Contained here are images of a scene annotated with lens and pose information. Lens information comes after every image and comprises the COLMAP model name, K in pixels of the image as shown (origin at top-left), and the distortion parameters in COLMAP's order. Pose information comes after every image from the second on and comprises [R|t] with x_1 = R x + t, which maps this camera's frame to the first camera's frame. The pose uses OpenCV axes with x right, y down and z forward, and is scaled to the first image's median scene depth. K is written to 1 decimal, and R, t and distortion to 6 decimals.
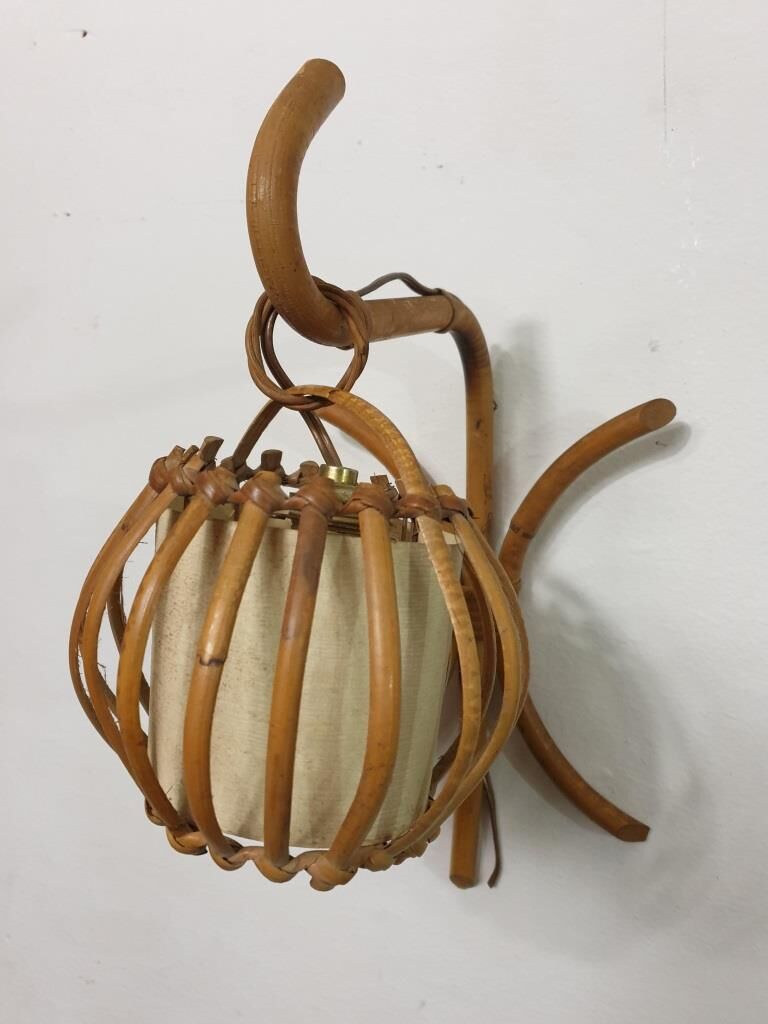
lens RADIAL K [[781.6, 0, 378.3], [0, 781.6, 553.8], [0, 0, 1]] dist [-0.000532, 0.010711]
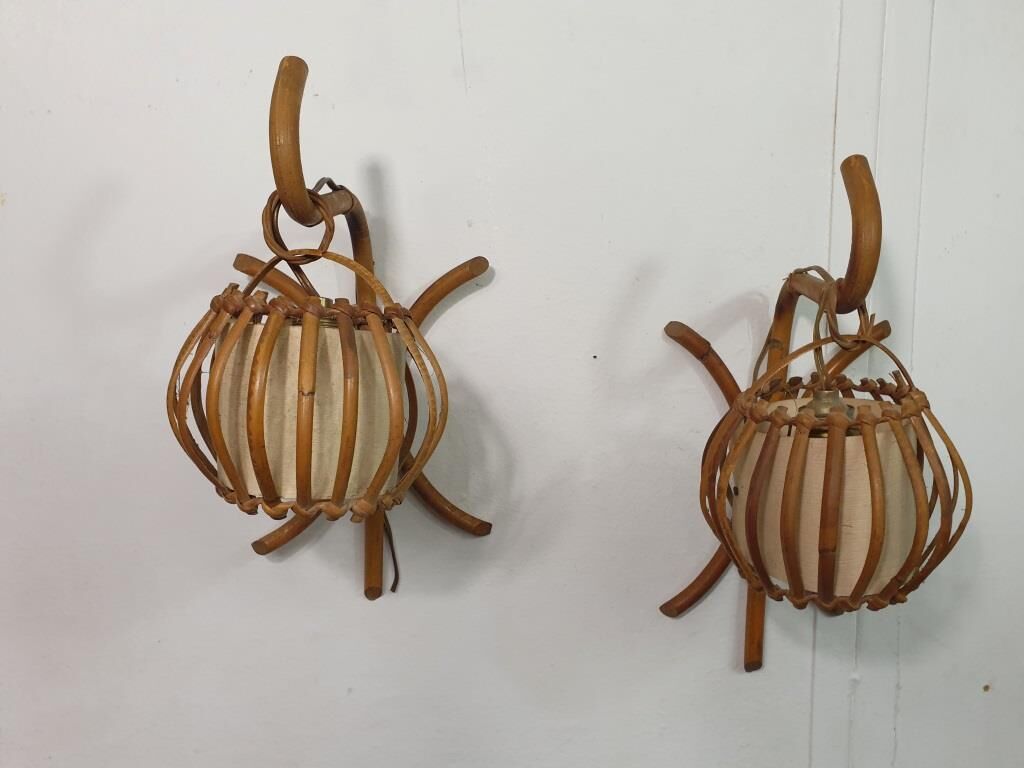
lens RADIAL K [[804.4, 0, 513.6], [0, 804.4, 441.9], [0, 0, 1]] dist [0.003671, 0.003650]
pose [[0.890147, -0.101041, 0.444331, -0.487203], [0.089571, 0.994881, 0.046793, 0.155327], [-0.446784, -0.001854, 0.894640, -0.741049]]
